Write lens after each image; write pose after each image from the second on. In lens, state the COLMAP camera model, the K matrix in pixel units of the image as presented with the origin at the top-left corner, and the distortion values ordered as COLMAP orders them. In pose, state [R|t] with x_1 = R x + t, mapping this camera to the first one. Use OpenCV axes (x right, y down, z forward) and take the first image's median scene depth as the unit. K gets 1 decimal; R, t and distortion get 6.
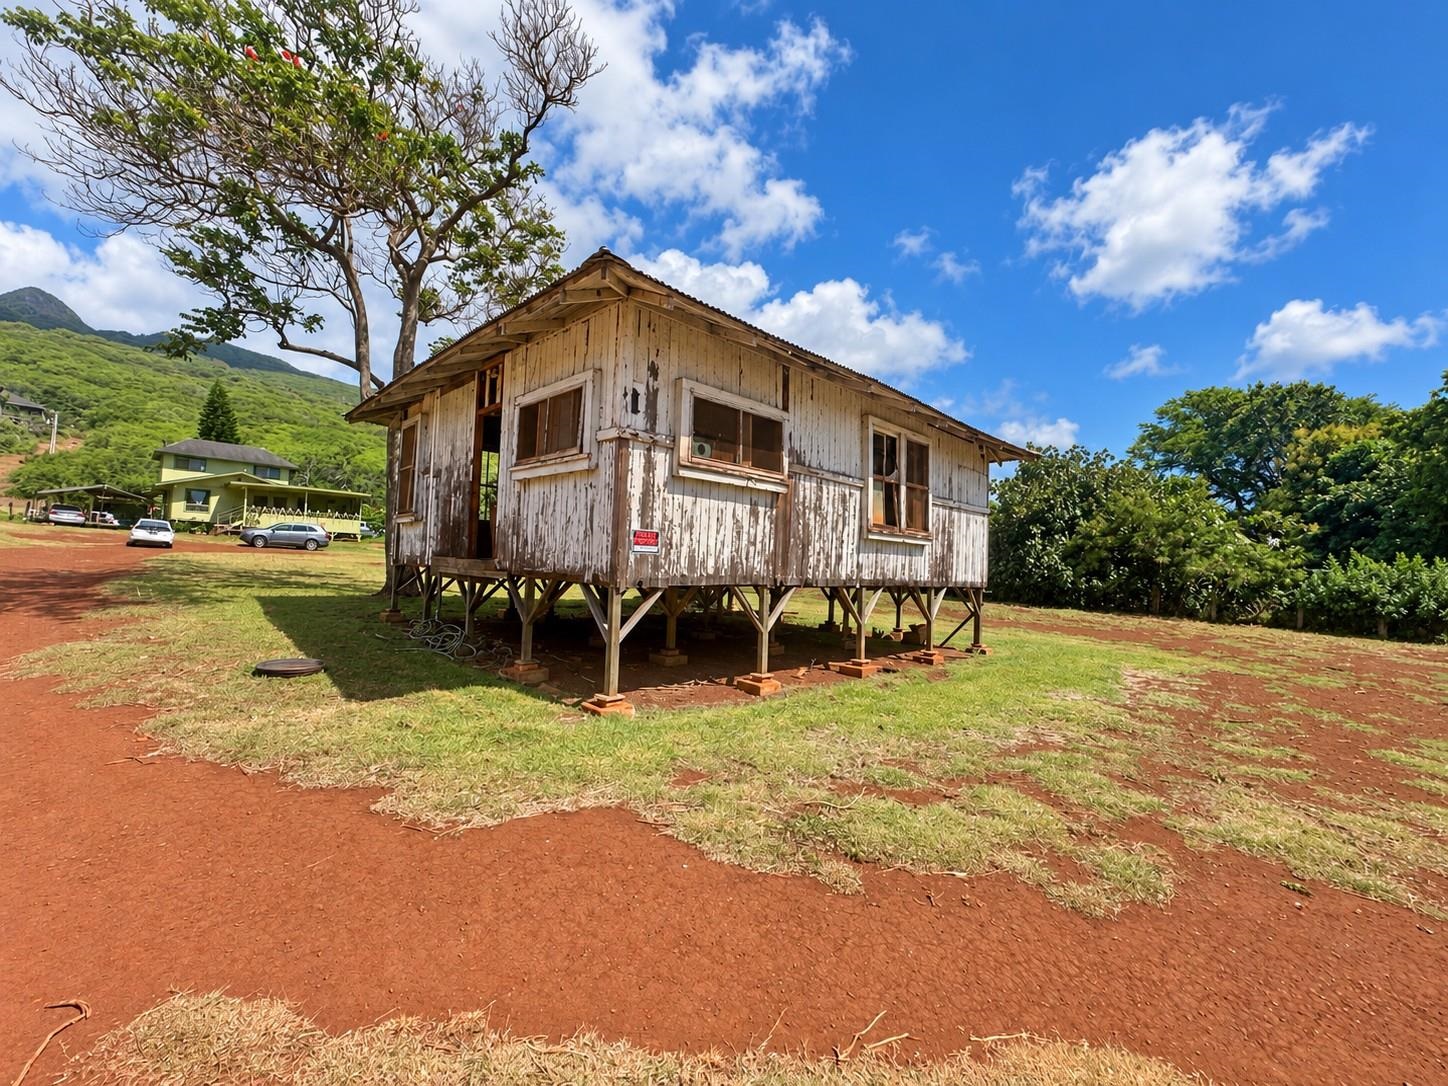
lens RADIAL K [[593.6, 0, 726.9], [0, 593.6, 546.2], [0, 0, 1]] dist [0.002191, -0.000401]
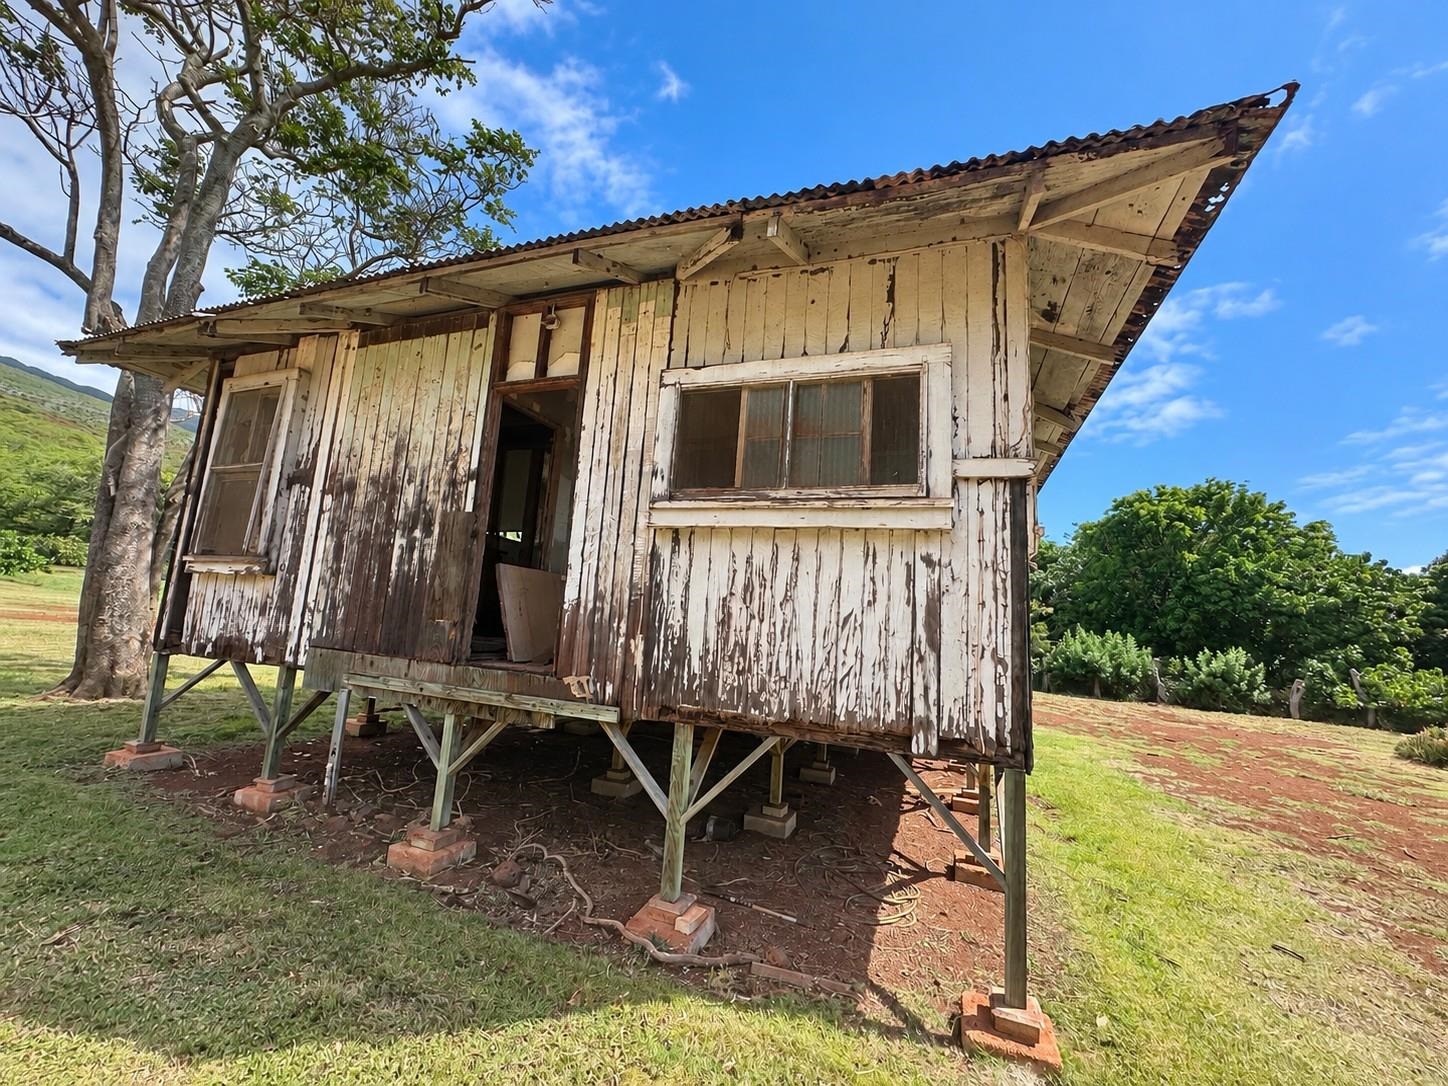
lens RADIAL K [[593.6, 0, 718.4], [0, 593.6, 537.3], [0, 0, 1]] dist [0.002191, -0.000401]
pose [[0.909652, 0.083081, 0.406978, -0.519277], [-0.044680, 0.993679, -0.102984, -0.051061], [-0.412961, 0.075496, 0.907614, 0.513115]]
